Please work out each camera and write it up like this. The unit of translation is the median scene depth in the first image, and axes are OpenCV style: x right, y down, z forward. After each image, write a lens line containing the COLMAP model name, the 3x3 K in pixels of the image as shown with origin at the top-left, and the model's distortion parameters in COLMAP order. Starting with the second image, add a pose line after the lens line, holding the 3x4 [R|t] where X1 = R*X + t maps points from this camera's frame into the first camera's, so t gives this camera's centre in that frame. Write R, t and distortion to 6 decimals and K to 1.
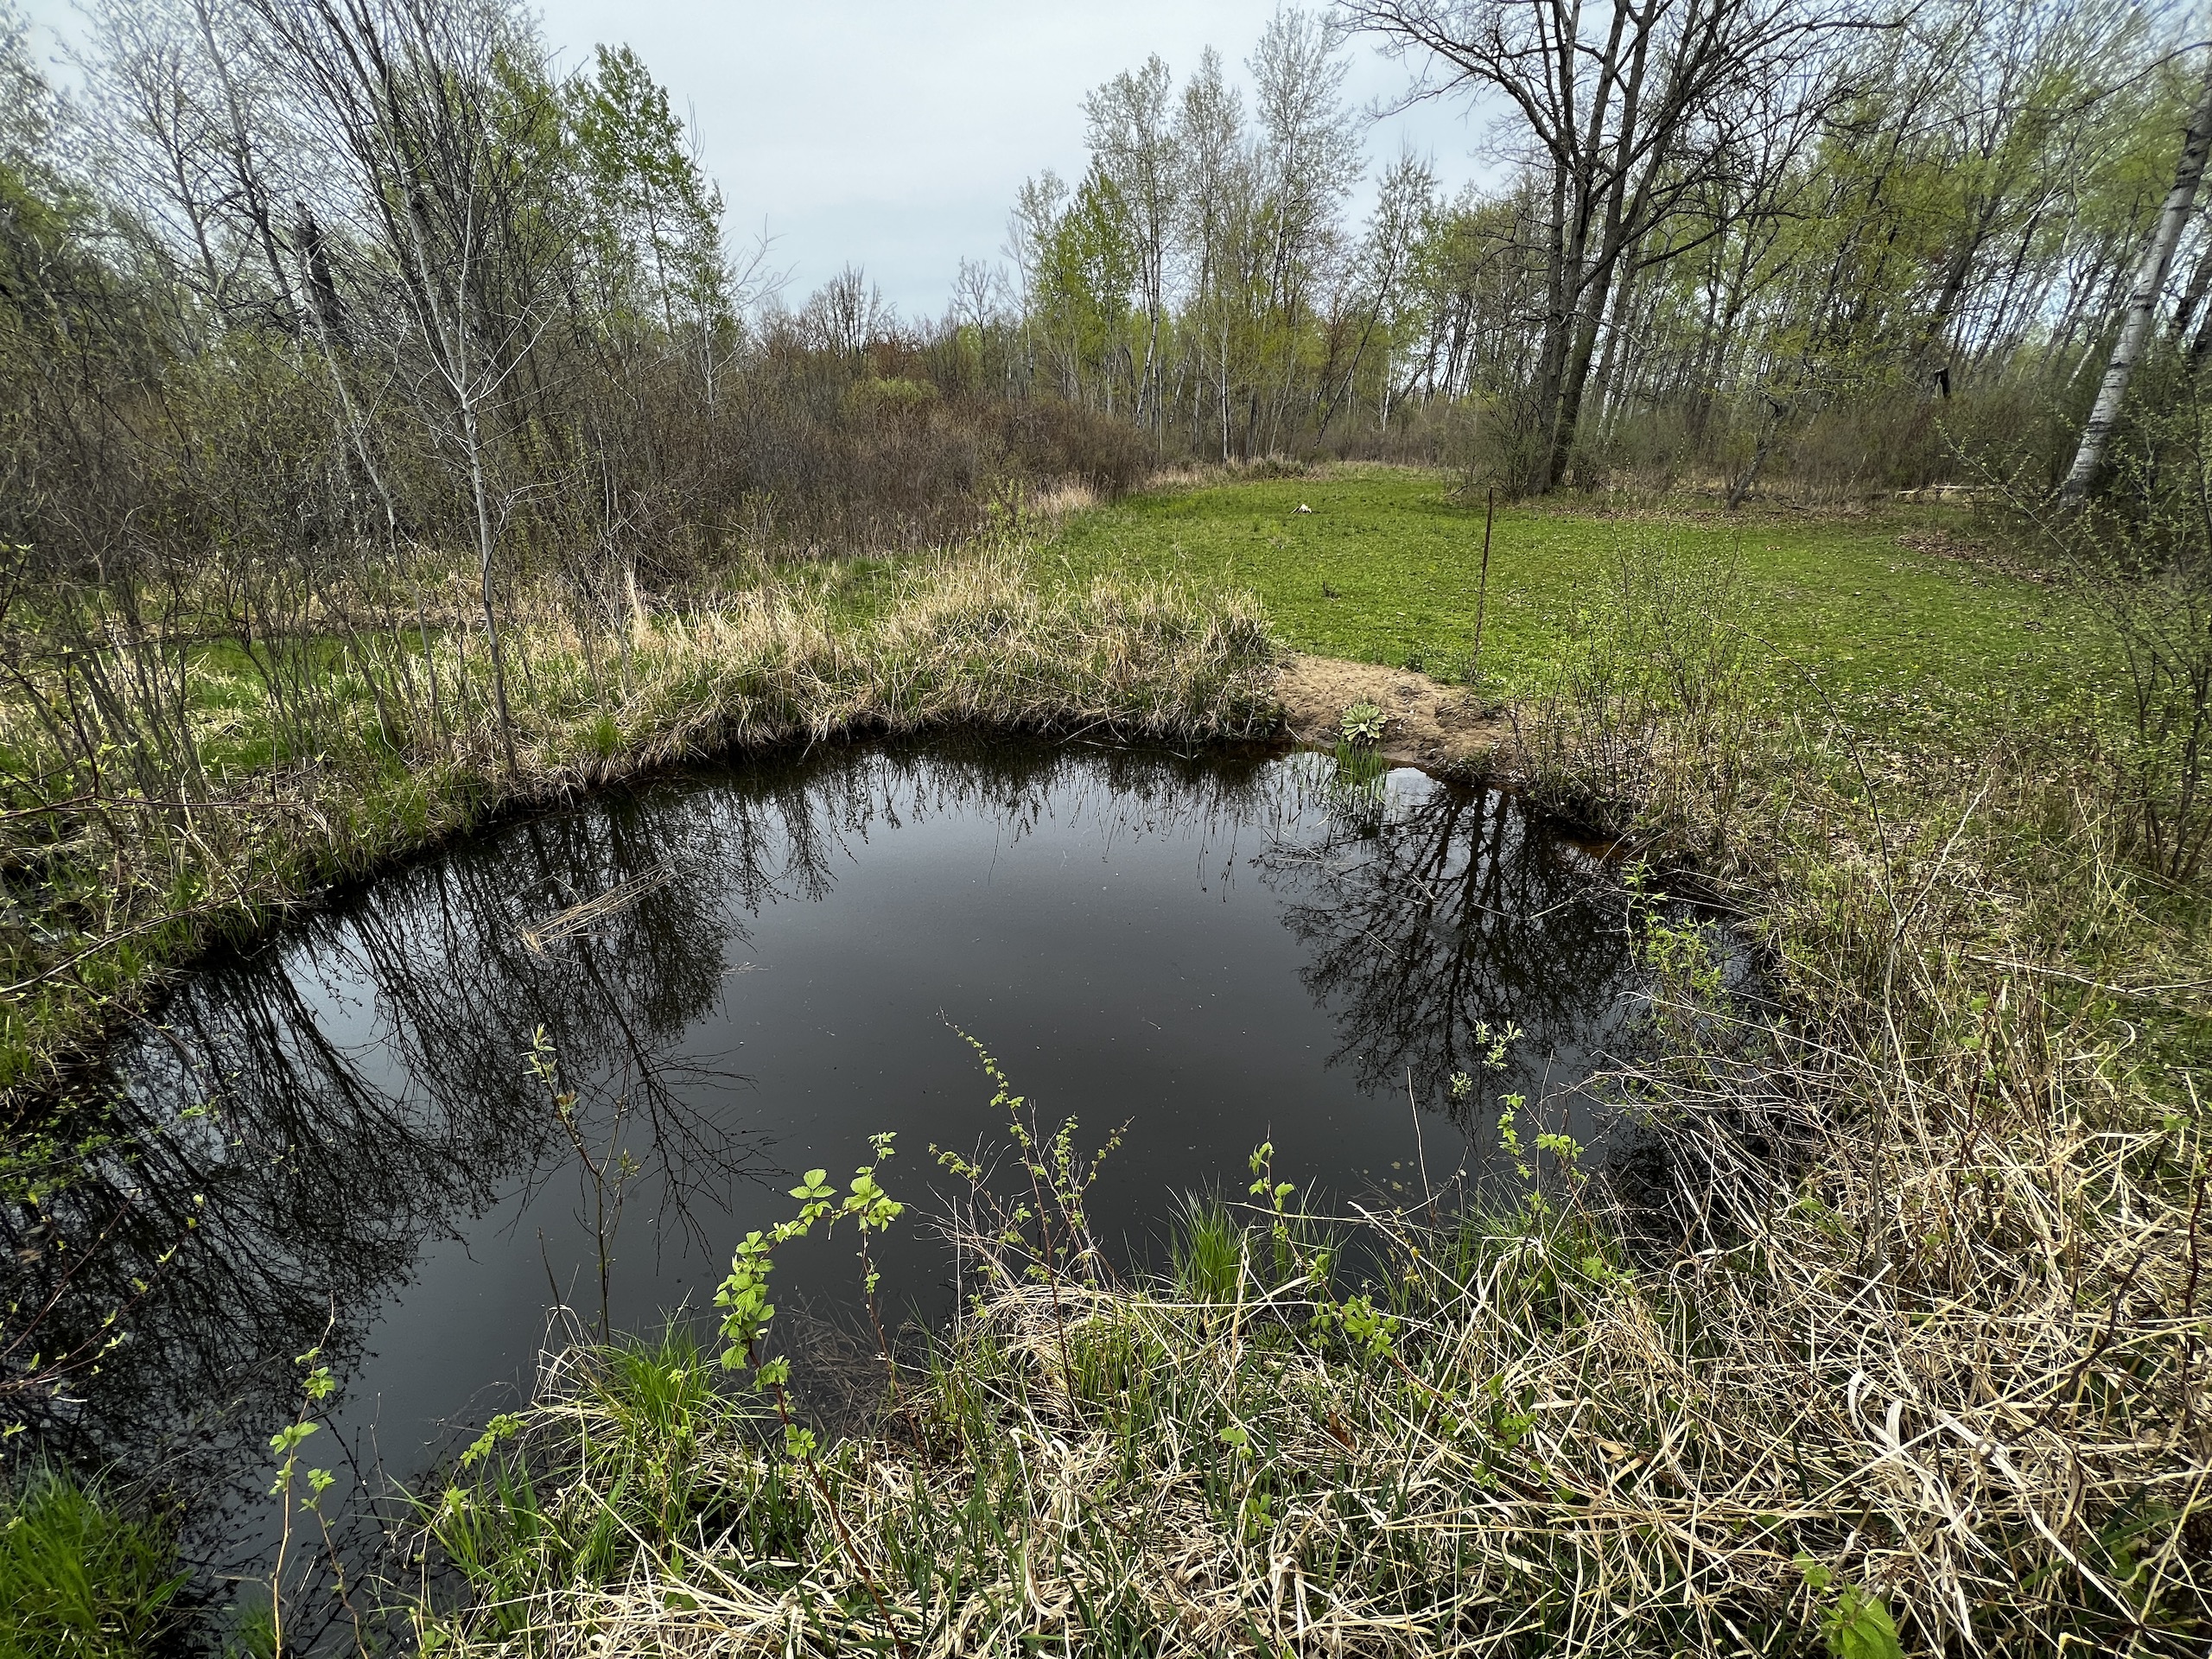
lens RADIAL K [[897.9, 0, 1106.0], [0, 897.9, 829.5], [0, 0, 1]] dist [-0.001230, -0.000165]
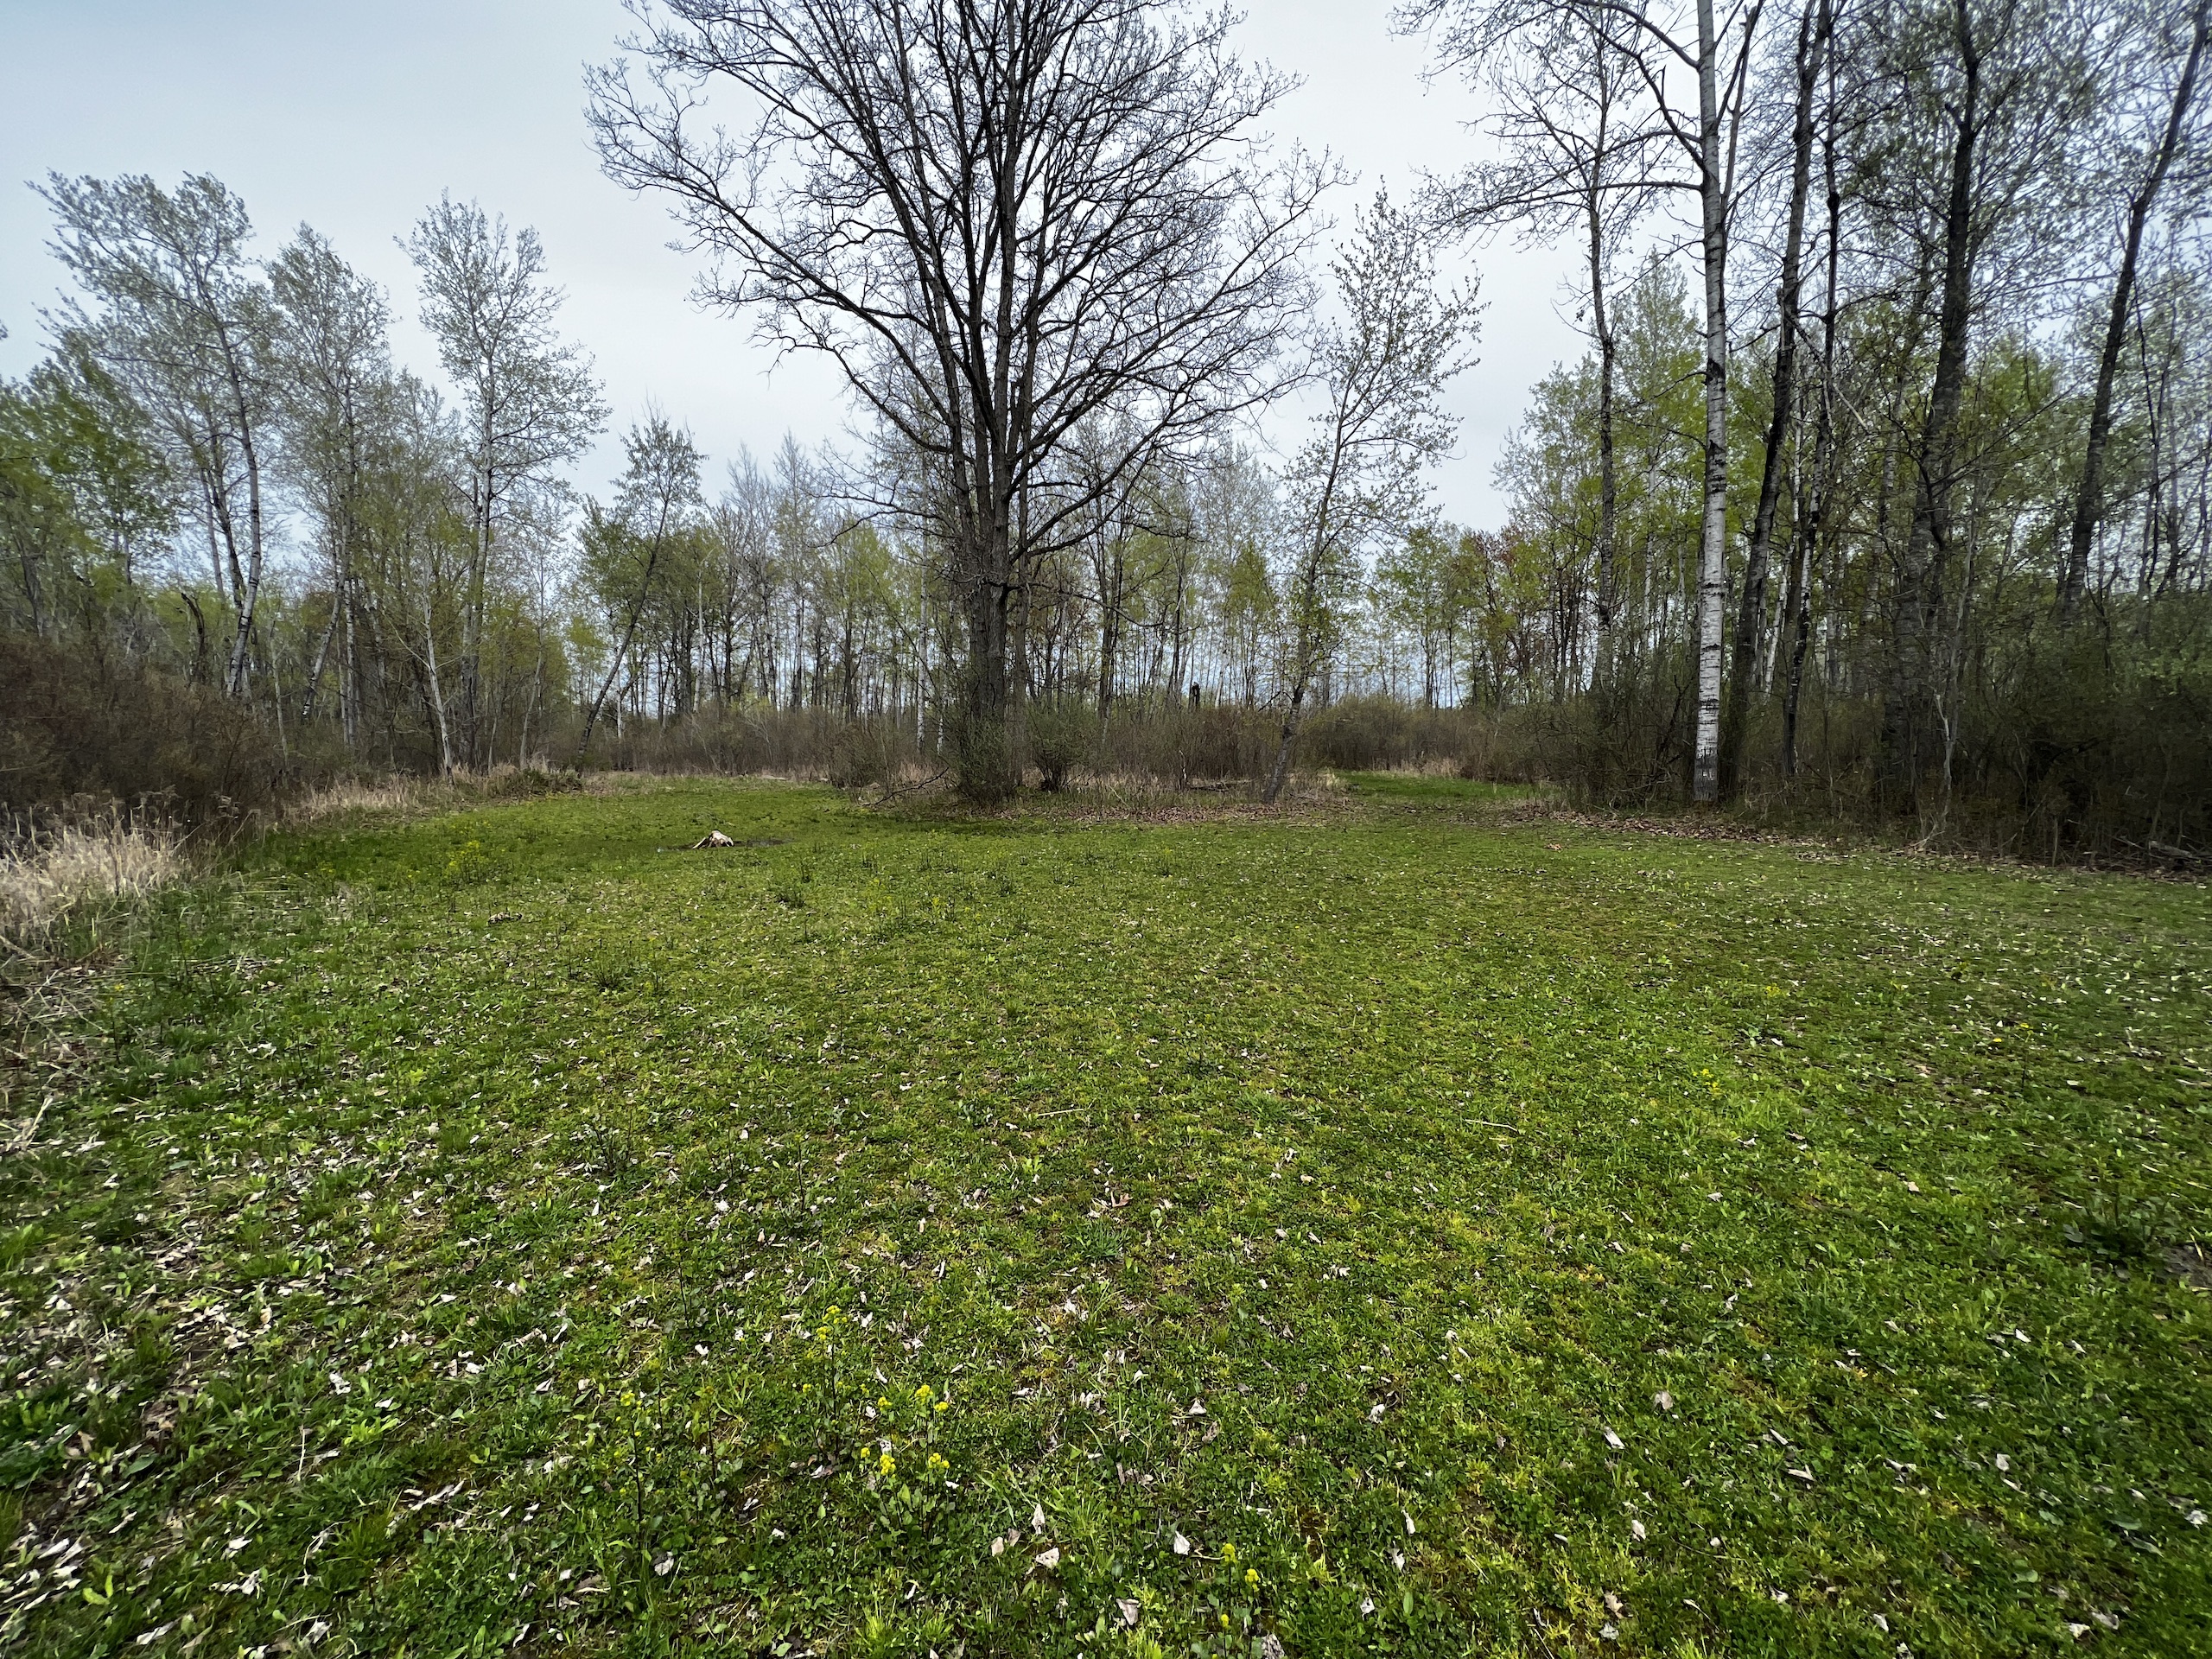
lens RADIAL K [[897.9, 0, 1106.0], [0, 897.9, 829.5], [0, 0, 1]] dist [-0.001230, -0.000165]
pose [[0.671039, -0.068782, 0.738225, -0.018715], [0.302209, 0.934594, -0.187626, -0.123969], [-0.677035, 0.349002, 0.647936, 0.316930]]
